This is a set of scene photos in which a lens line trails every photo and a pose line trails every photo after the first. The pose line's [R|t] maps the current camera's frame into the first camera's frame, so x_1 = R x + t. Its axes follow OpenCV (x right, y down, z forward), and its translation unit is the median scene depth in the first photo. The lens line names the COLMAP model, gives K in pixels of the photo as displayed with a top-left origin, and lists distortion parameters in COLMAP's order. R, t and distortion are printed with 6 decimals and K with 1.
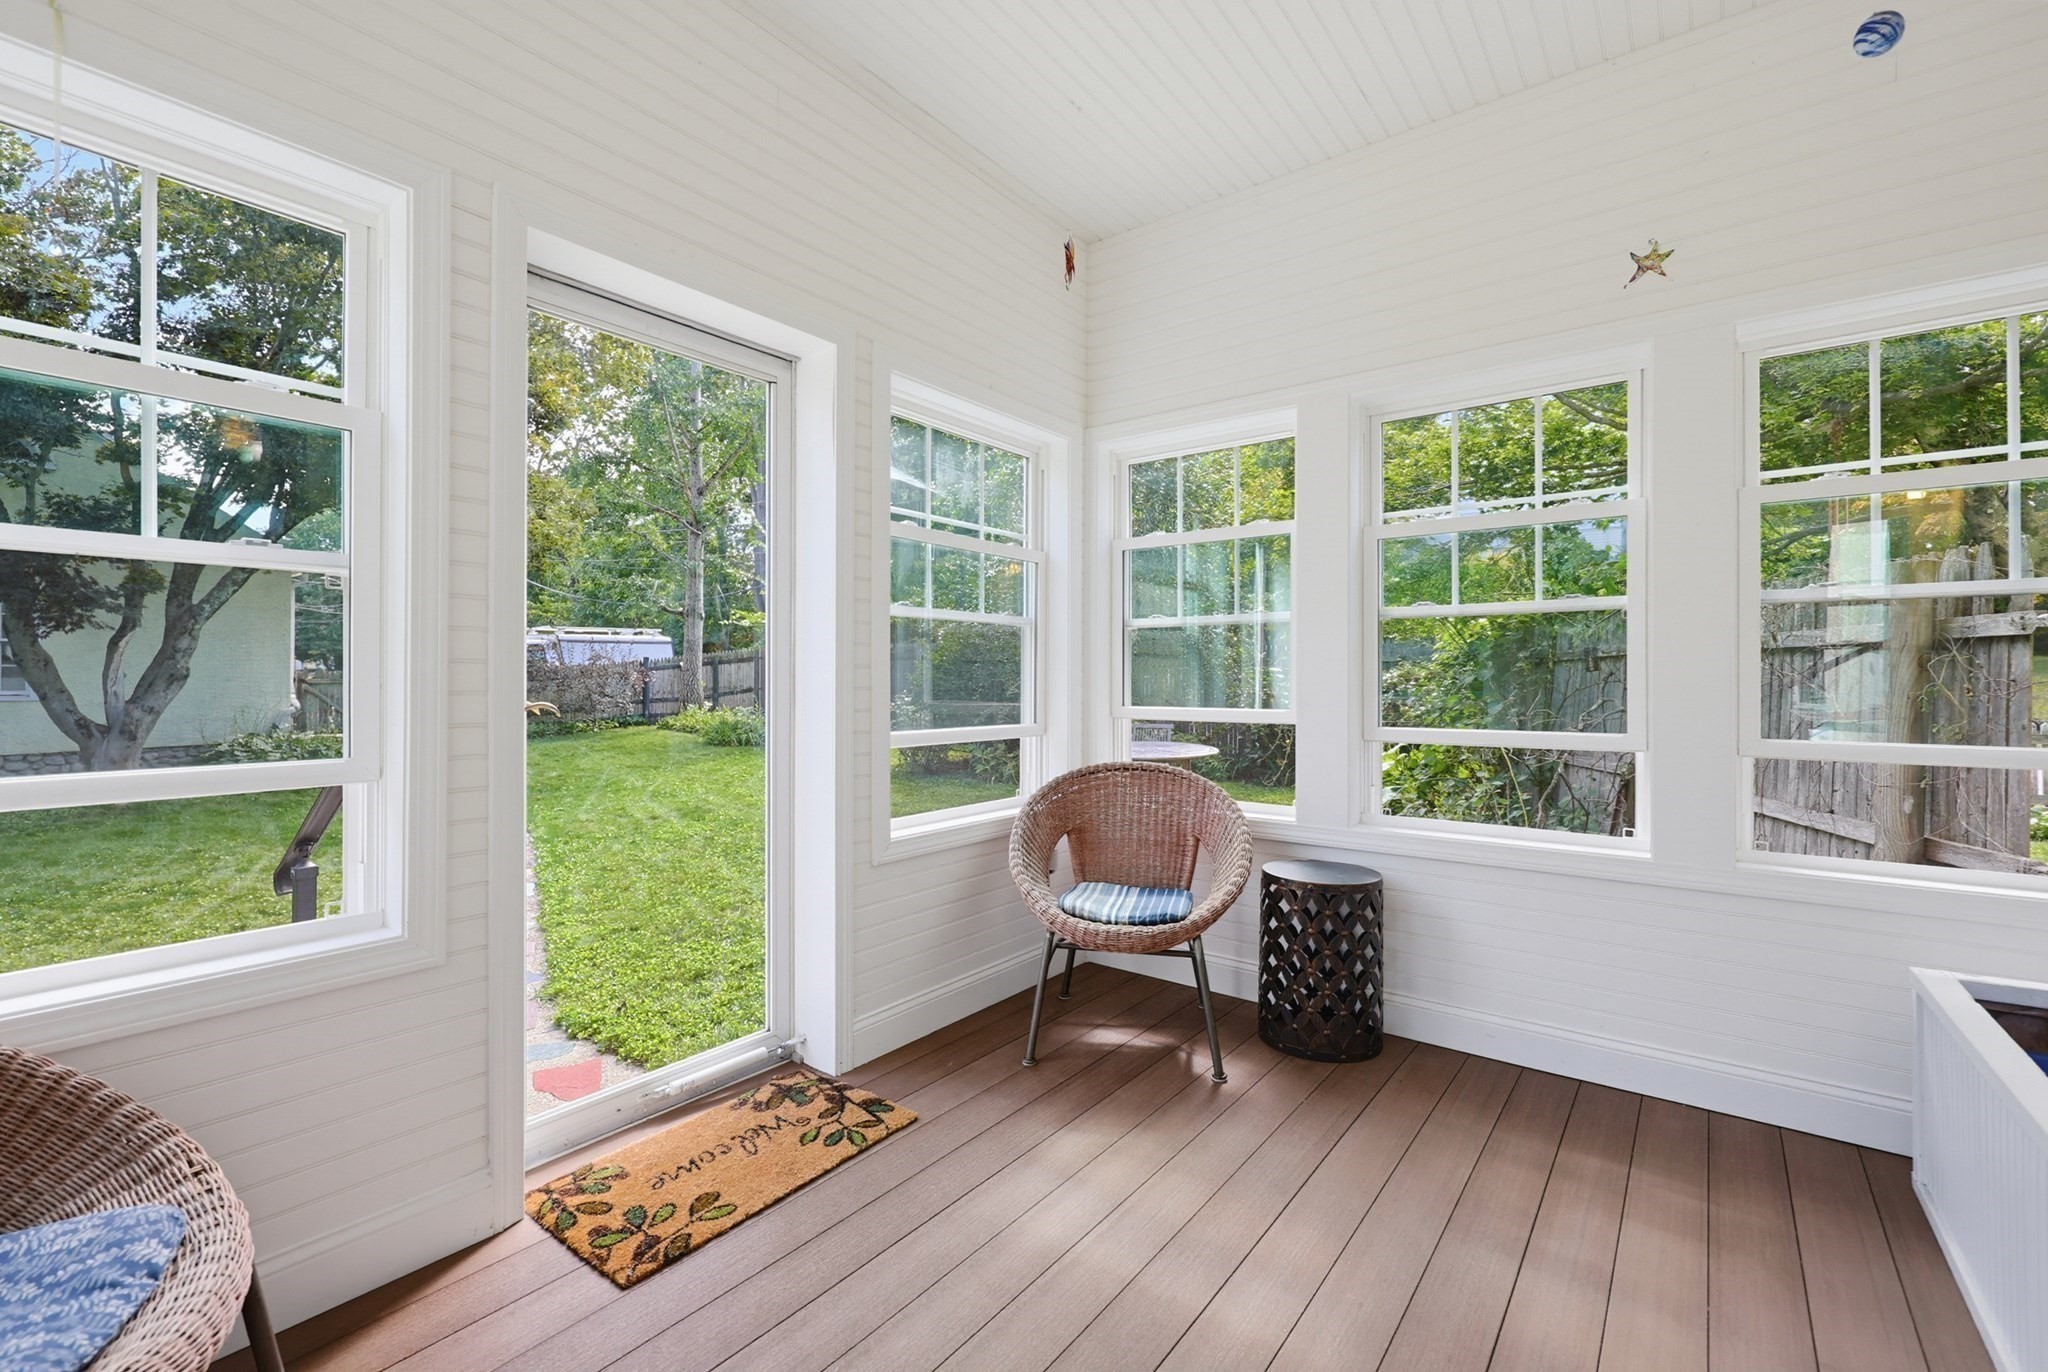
lens RADIAL K [[884.3, 0, 1057.1], [0, 884.3, 668.8], [0, 0, 1]] dist [-0.002454, -0.000573]
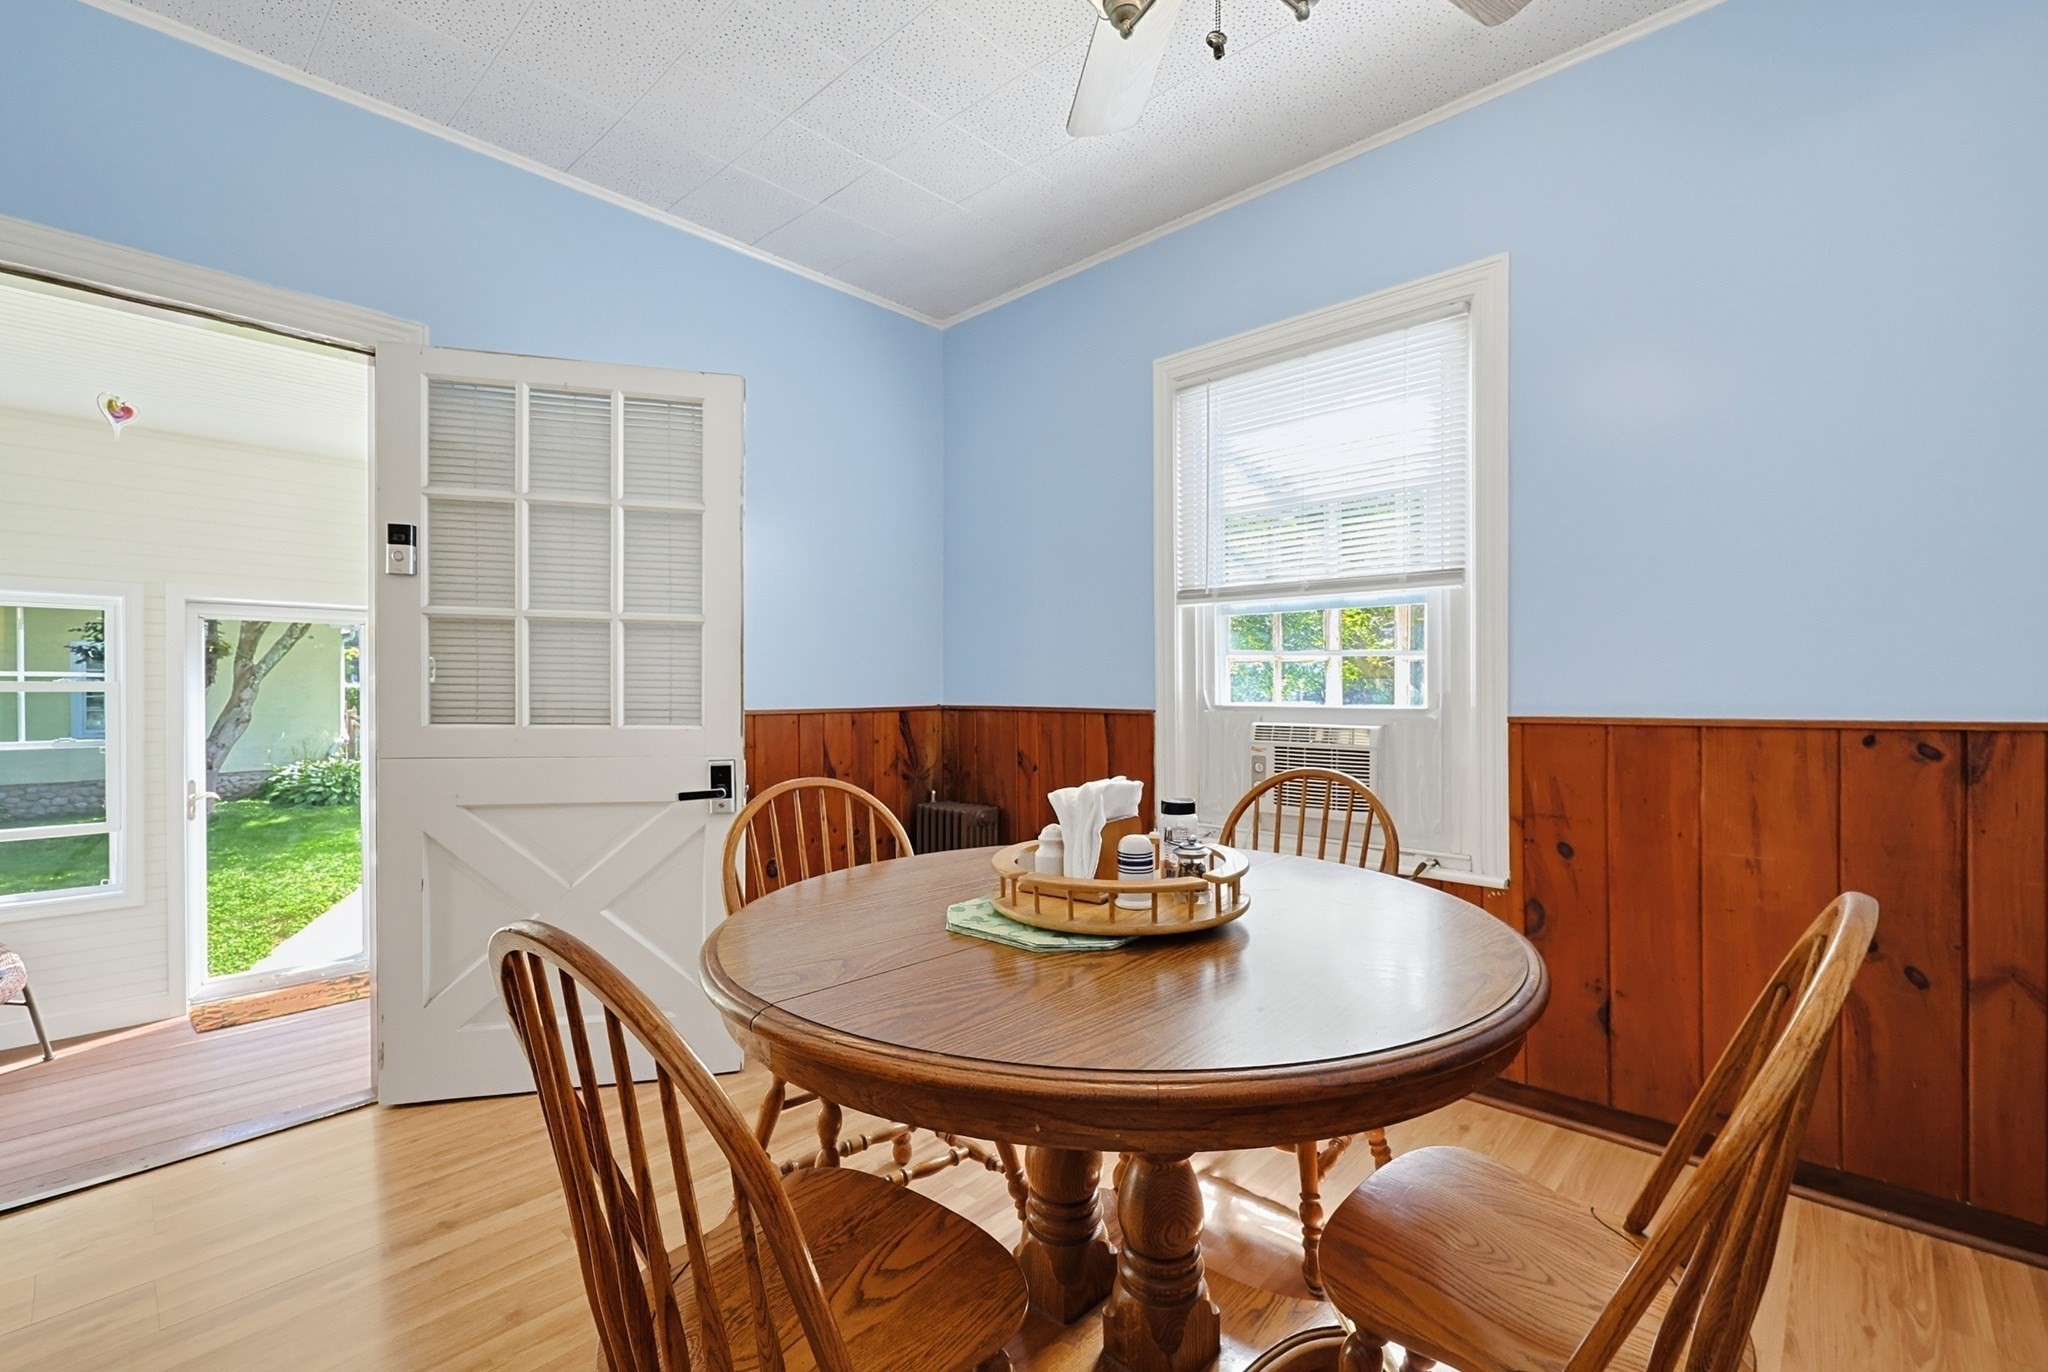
lens RADIAL K [[884.1, 0, 1025.3], [0, 884.1, 694.0], [0, 0, 1]] dist [-0.000158, 0.000187]
pose [[0.993915, -0.003301, -0.110100, 1.516435], [0.004688, 0.999913, 0.012342, -0.207157], [0.110049, -0.012783, 0.993844, -0.883031]]
